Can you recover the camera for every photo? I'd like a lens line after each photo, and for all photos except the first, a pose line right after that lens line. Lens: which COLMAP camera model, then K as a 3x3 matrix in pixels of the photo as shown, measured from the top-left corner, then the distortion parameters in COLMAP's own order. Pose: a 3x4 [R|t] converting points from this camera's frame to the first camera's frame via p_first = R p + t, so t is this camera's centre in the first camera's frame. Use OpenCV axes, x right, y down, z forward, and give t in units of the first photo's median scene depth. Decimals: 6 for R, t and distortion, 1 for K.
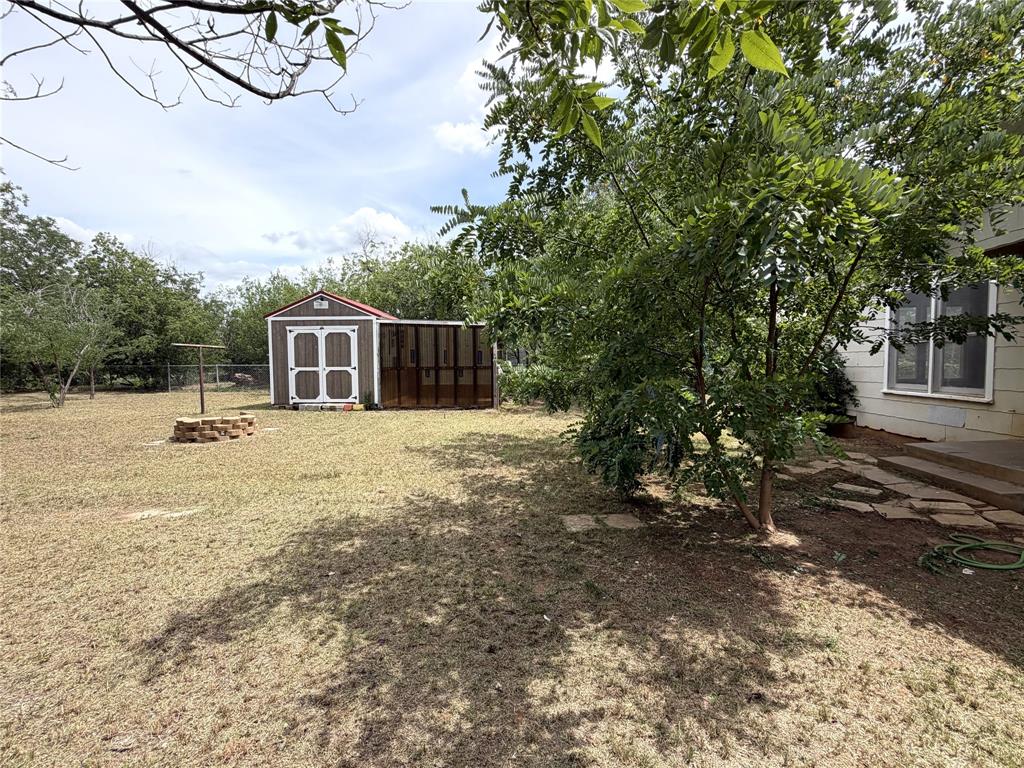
lens RADIAL K [[414.5, 0, 509.0], [0, 414.5, 380.0], [0, 0, 1]] dist [-0.000835, -0.000005]
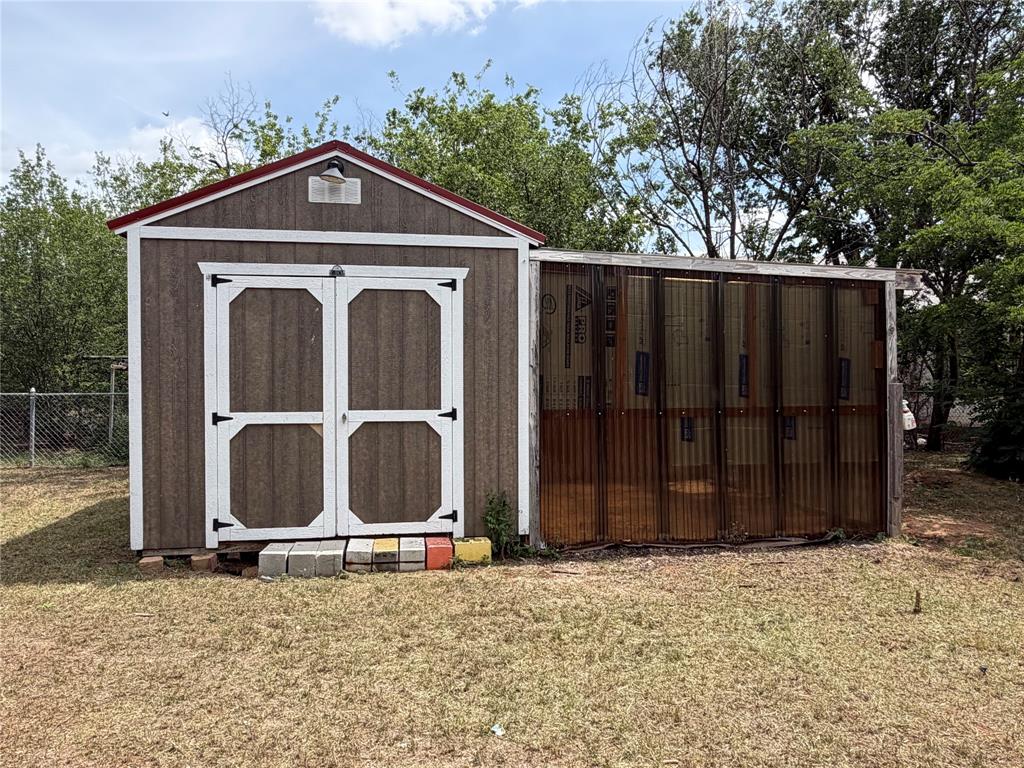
lens RADIAL K [[674.1, 0, 513.7], [0, 674.1, 384.9], [0, 0, 1]] dist [-0.000153, -0.000711]
pose [[0.982475, 0.003052, 0.186372, -0.417942], [0.004256, 0.999238, -0.038801, -0.030428], [-0.186348, 0.038914, 0.981713, 0.529556]]
